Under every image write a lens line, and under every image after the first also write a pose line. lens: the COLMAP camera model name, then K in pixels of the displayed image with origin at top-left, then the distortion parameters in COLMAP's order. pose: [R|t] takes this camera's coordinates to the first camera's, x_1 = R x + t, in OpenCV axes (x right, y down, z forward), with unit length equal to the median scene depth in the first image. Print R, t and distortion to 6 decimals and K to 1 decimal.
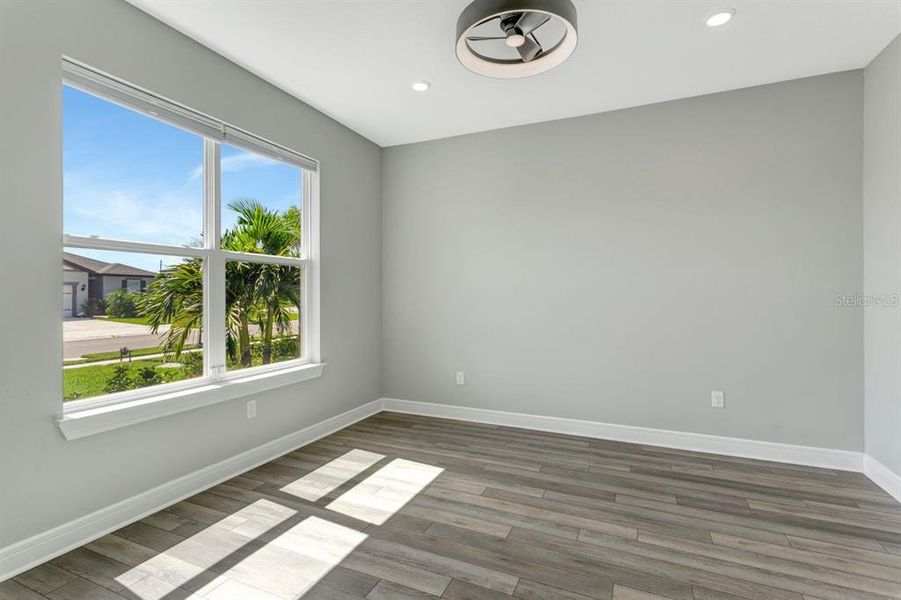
lens RADIAL K [[427.9, 0, 452.1], [0, 427.9, 288.6], [0, 0, 1]] dist [0.002696, 0.000712]
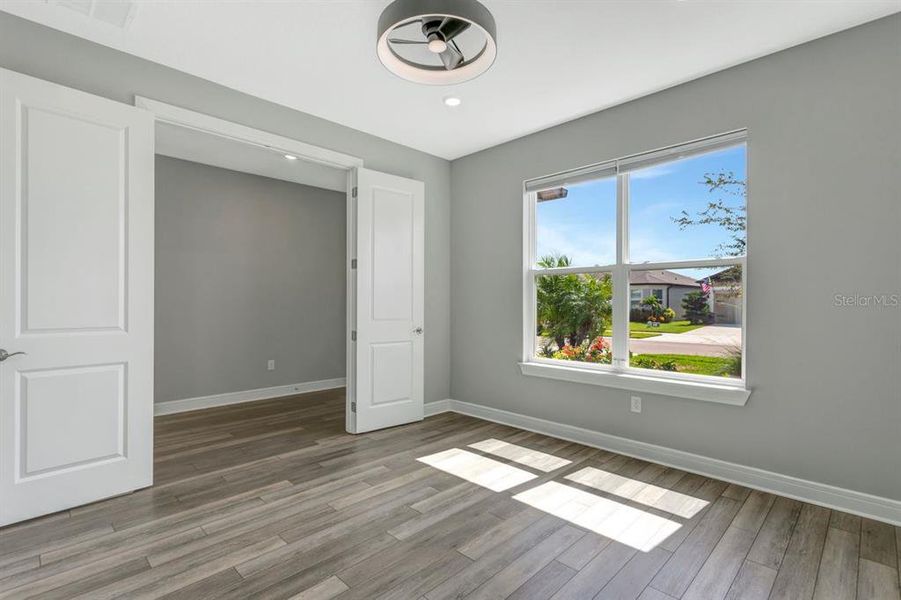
lens RADIAL K [[427.9, 0, 451.1], [0, 427.9, 302.6], [0, 0, 1]] dist [0.002696, 0.000712]
pose [[-0.356503, 0.002420, -0.934291, 0.768109], [0.012291, 0.999922, -0.002101, 0.015854], [0.934213, -0.012232, -0.356505, 0.993591]]
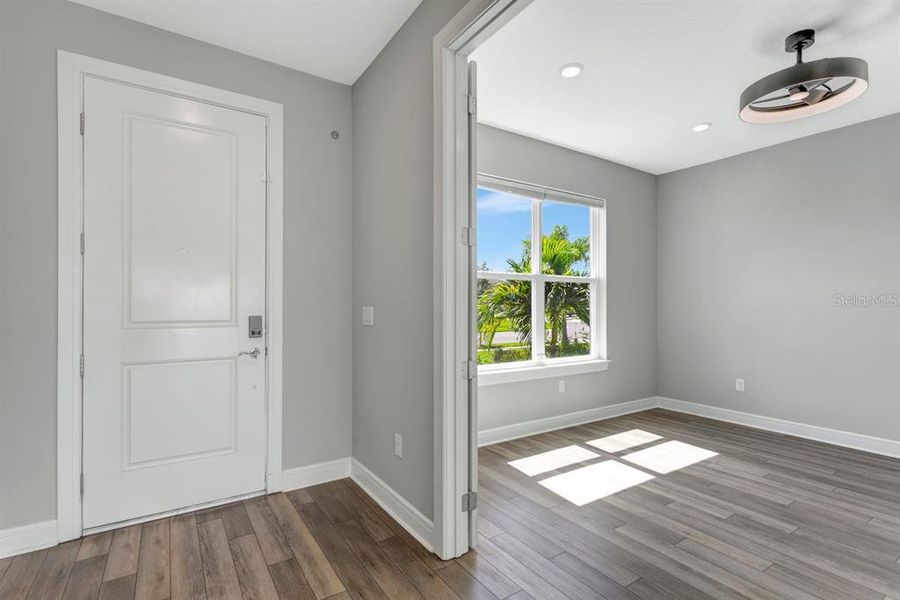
lens RADIAL K [[427.5, 0, 447.5], [0, 427.5, 306.6], [0, 0, 1]] dist [0.002696, 0.000712]
pose [[0.838082, 0.004031, -0.545529, -0.015703], [0.004052, 0.999899, 0.013614, -0.002263], [0.545529, -0.013620, 0.837981, -0.400718]]
